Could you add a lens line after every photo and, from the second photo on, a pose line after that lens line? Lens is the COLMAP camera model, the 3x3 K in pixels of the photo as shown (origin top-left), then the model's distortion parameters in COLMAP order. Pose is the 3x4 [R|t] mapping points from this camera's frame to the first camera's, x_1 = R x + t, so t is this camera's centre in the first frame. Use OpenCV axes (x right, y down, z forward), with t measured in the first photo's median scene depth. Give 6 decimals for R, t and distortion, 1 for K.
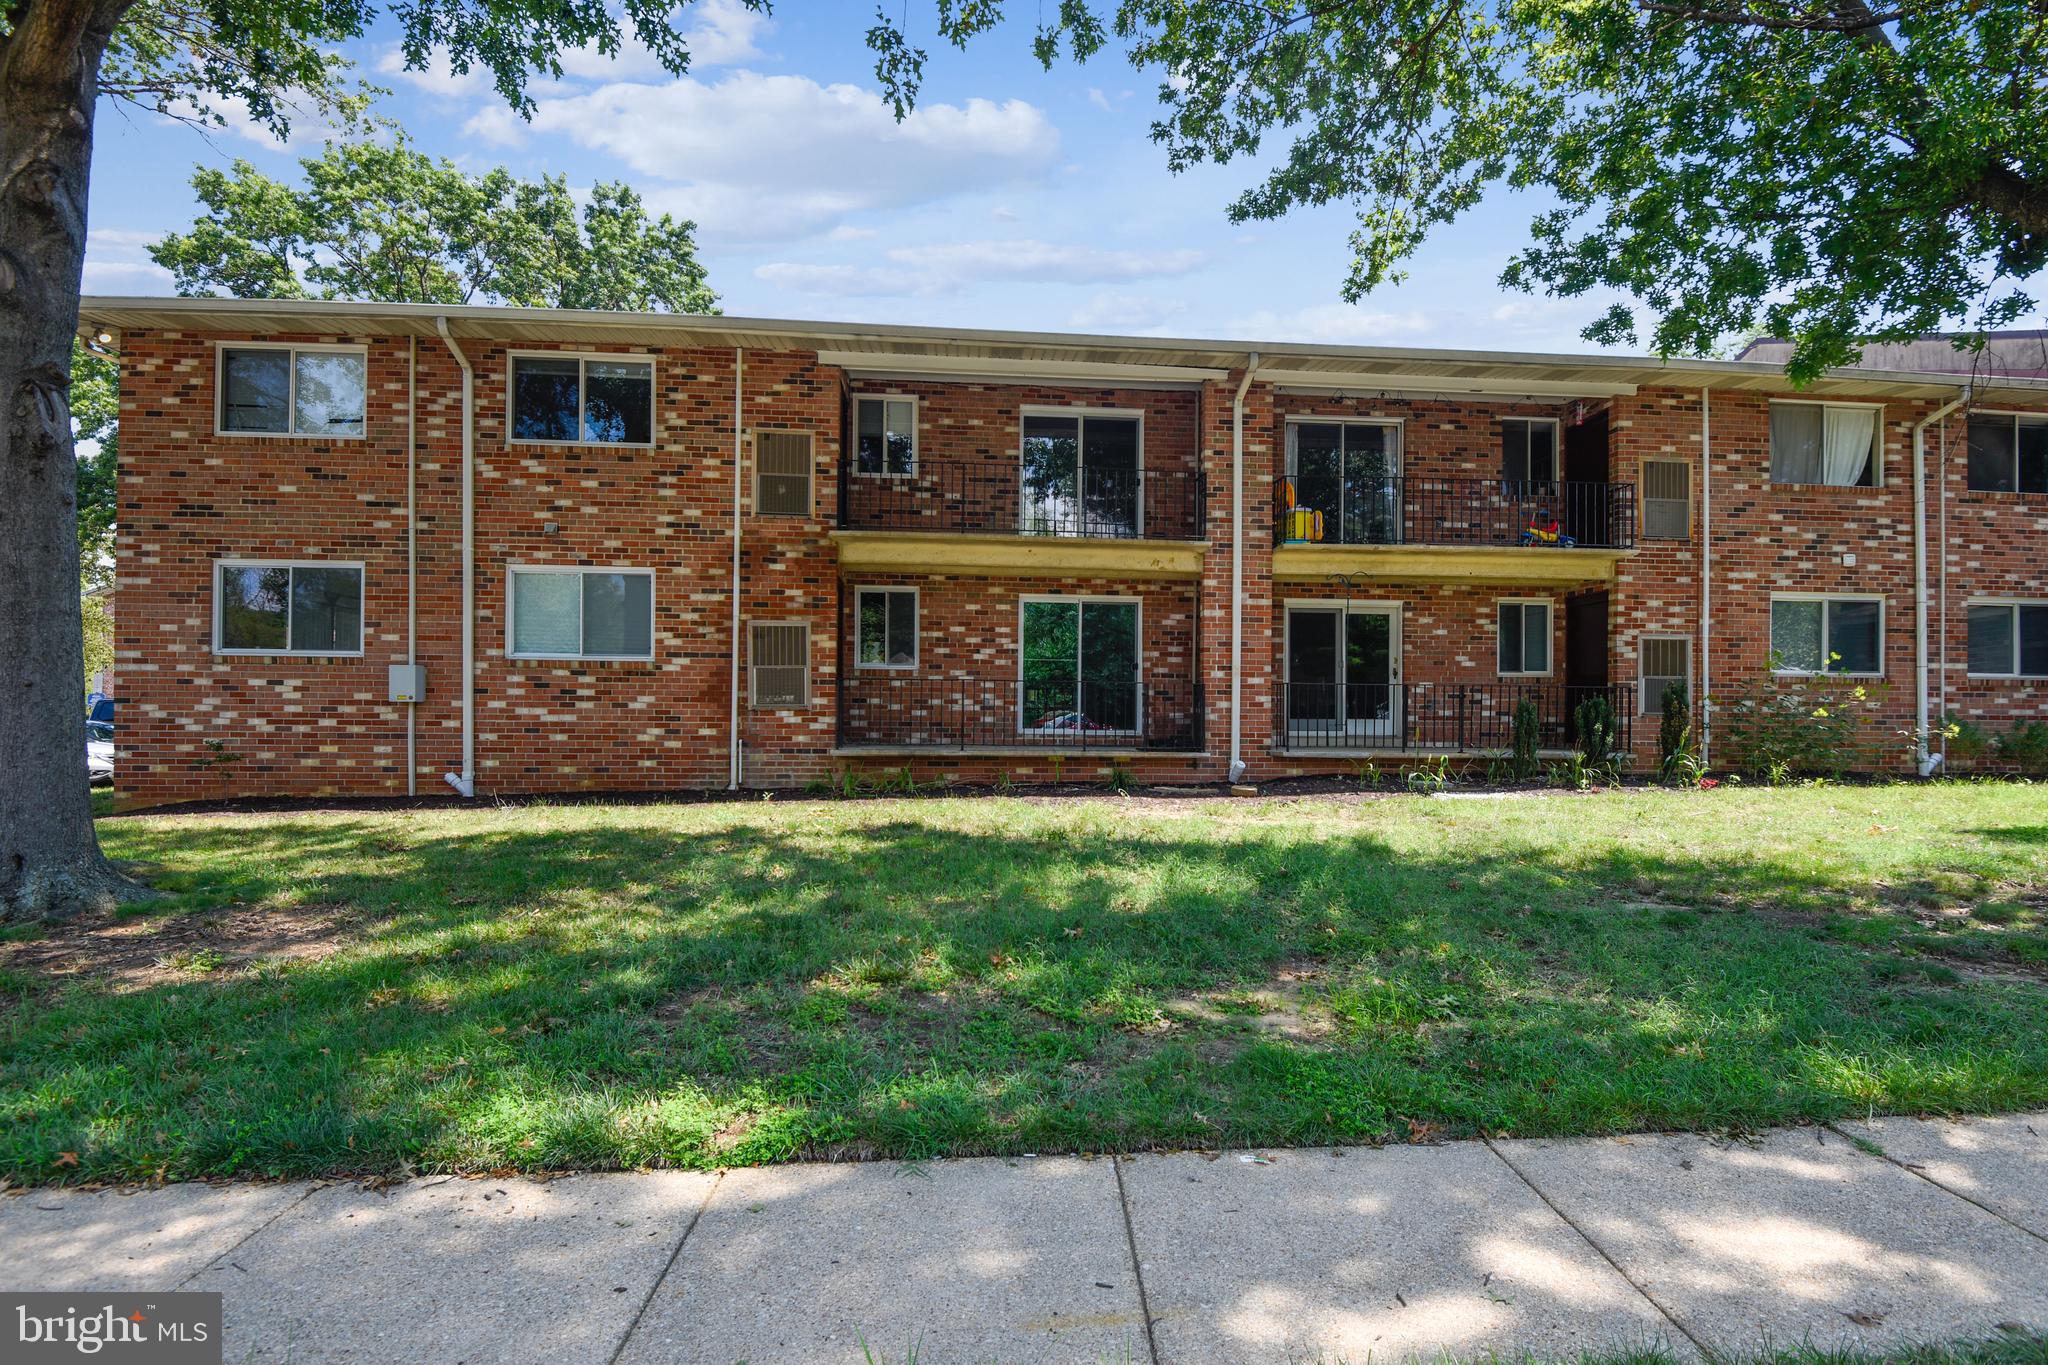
lens RADIAL K [[997.7, 0, 1025.1], [0, 997.7, 672.3], [0, 0, 1]] dist [-0.000664, -0.000057]
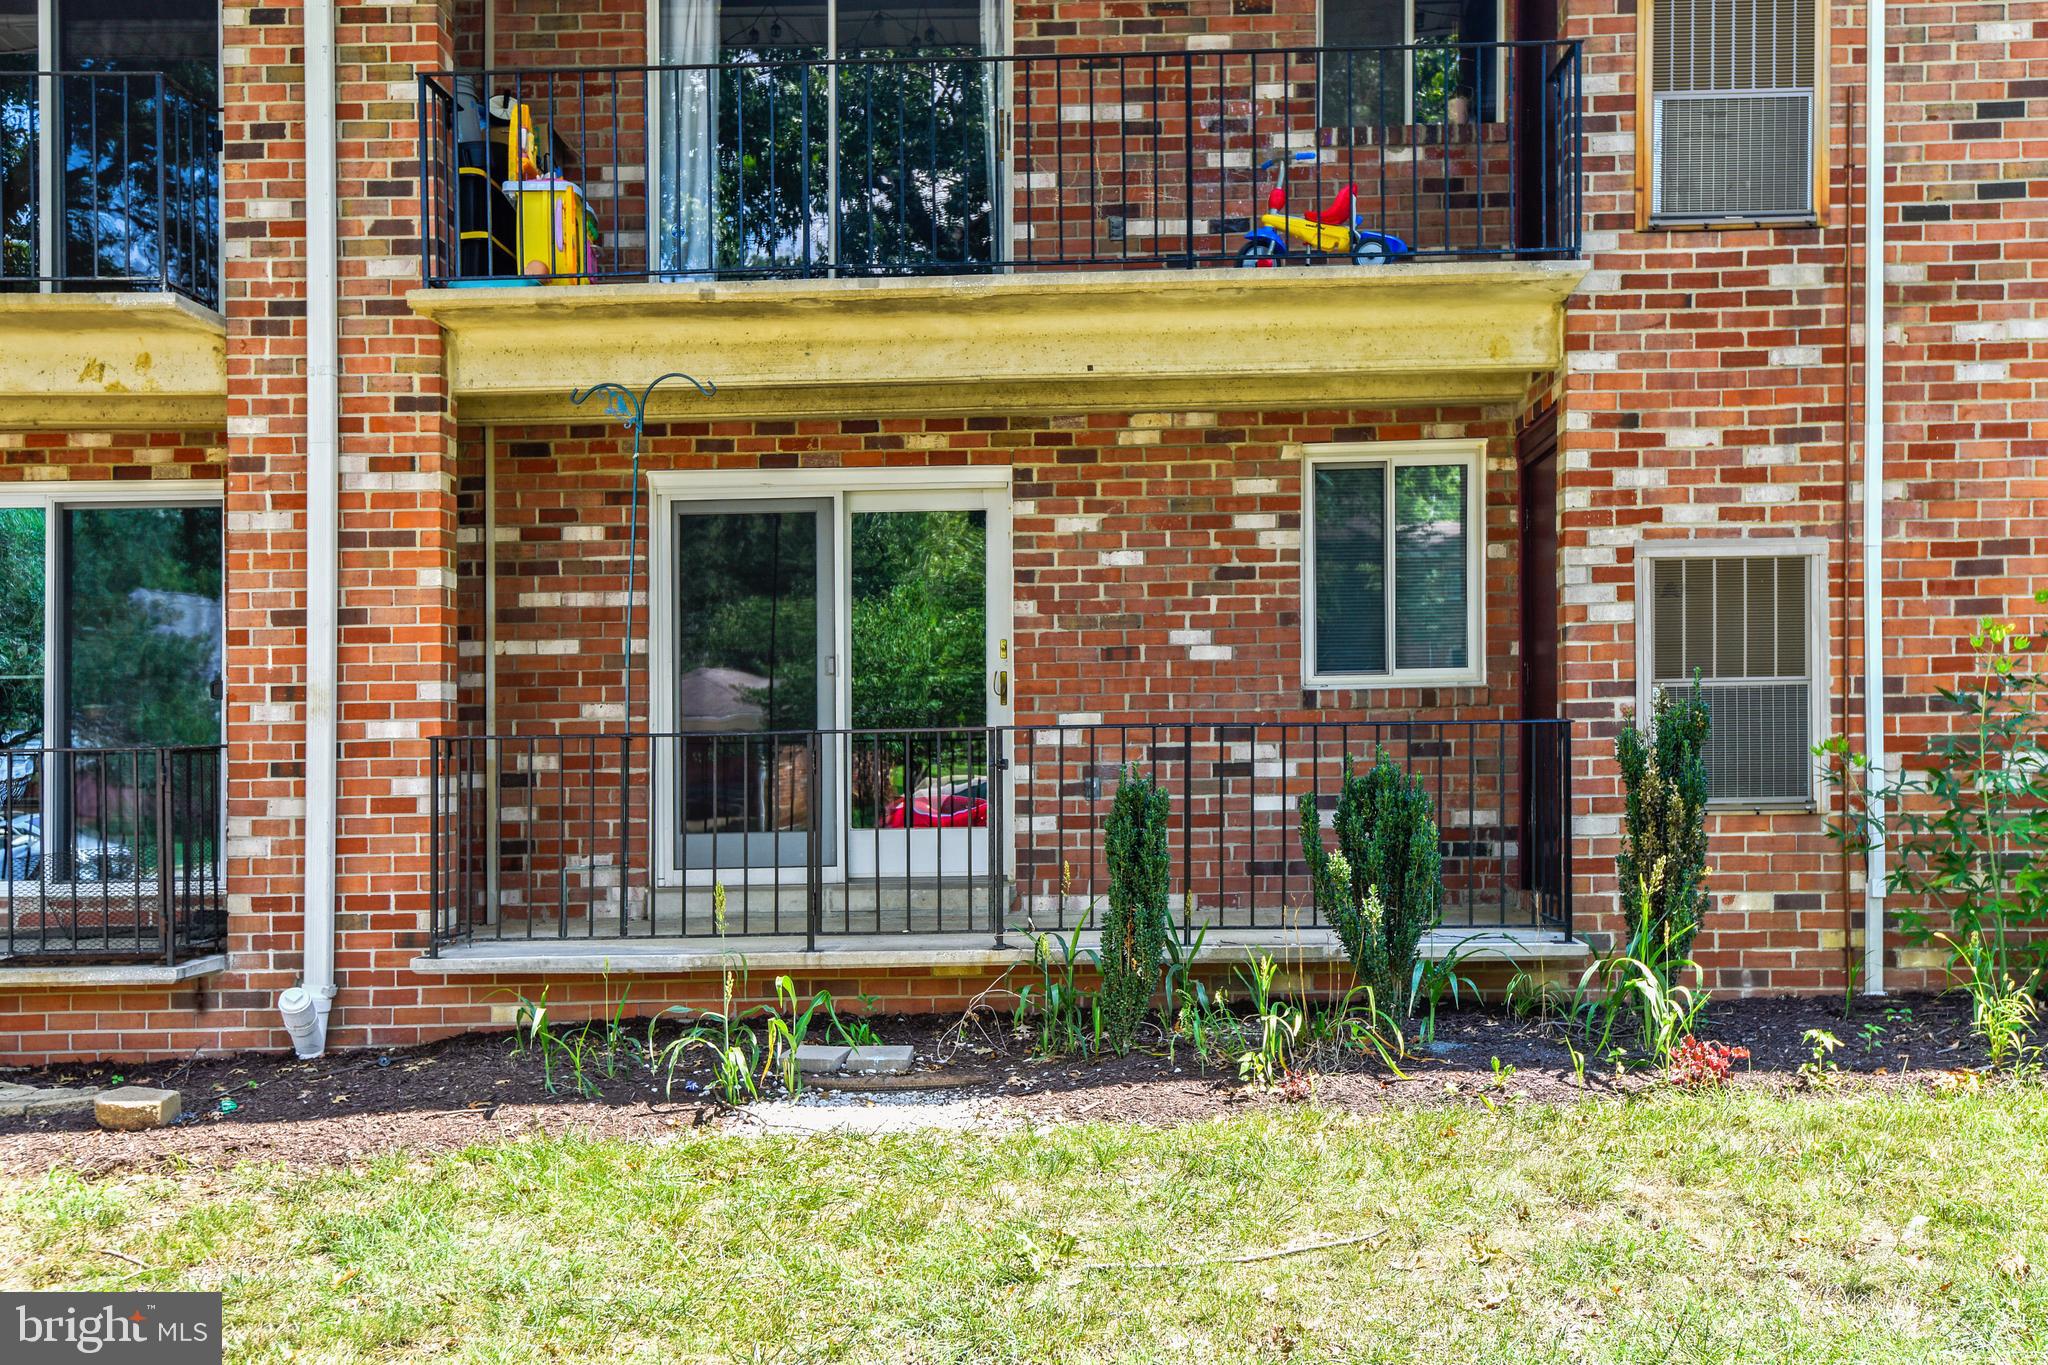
lens RADIAL K [[2031.5, 0, 1023.7], [0, 2031.5, 690.5], [0, 0, 1]] dist [0.057822, 0.000000]
pose [[0.995548, -0.027920, -0.090031, 0.480882], [0.028856, 0.999542, 0.009108, -0.004176], [0.089736, -0.011665, 0.995897, 0.360617]]
